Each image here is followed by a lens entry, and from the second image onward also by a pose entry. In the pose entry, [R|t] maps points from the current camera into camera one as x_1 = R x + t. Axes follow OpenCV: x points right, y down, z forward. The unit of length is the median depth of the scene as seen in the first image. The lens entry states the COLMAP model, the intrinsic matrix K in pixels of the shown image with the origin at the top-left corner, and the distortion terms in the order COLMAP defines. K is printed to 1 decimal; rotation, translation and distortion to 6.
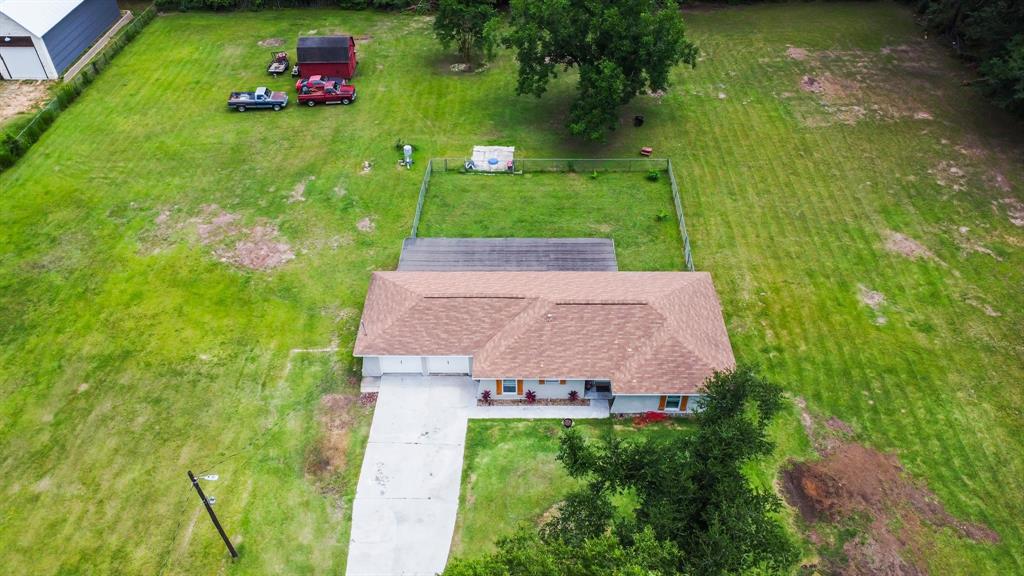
lens RADIAL K [[762.4, 0, 510.1], [0, 762.4, 287.6], [0, 0, 1]] dist [0.004154, -0.004034]
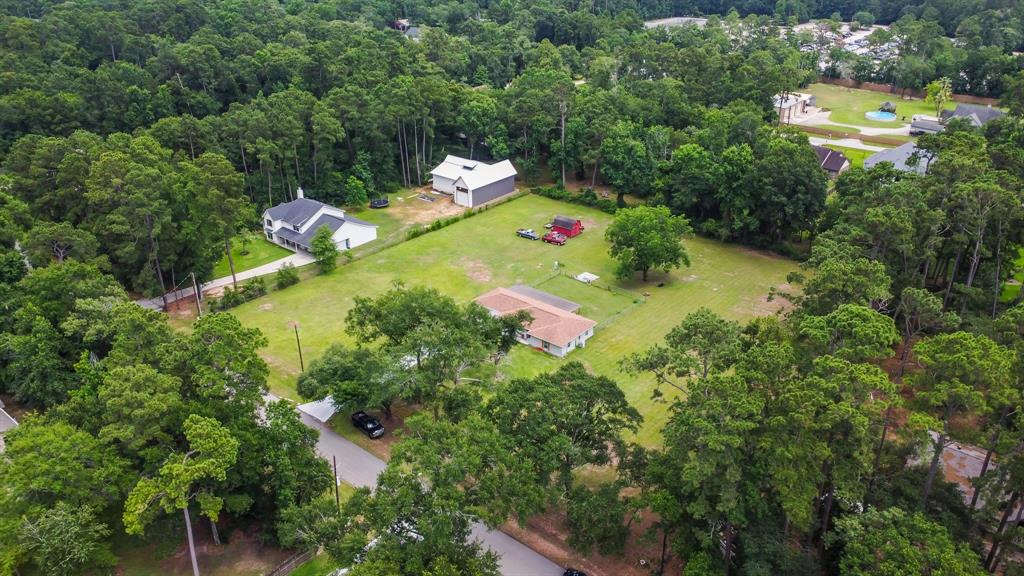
lens RADIAL K [[762.4, 0, 509.7], [0, 762.4, 291.5], [0, 0, 1]] dist [0.004154, -0.004034]
pose [[0.781239, 0.285987, -0.554866, 1.142263], [-0.416810, 0.900683, -0.122633, 0.261591], [0.464687, 0.327080, 0.822851, -1.045545]]
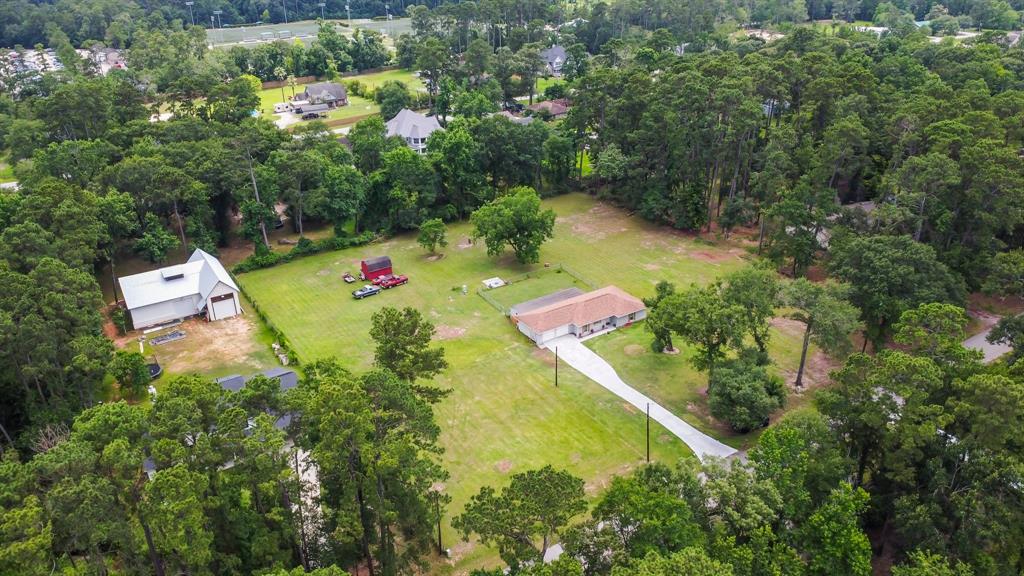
lens RADIAL K [[762.4, 0, 507.3], [0, 762.4, 286.3], [0, 0, 1]] dist [0.004154, -0.004034]
pose [[0.837969, -0.241620, 0.489313, -1.177199], [0.366971, 0.913130, -0.177555, 0.277732], [-0.403905, 0.328350, 0.853842, -1.028820]]
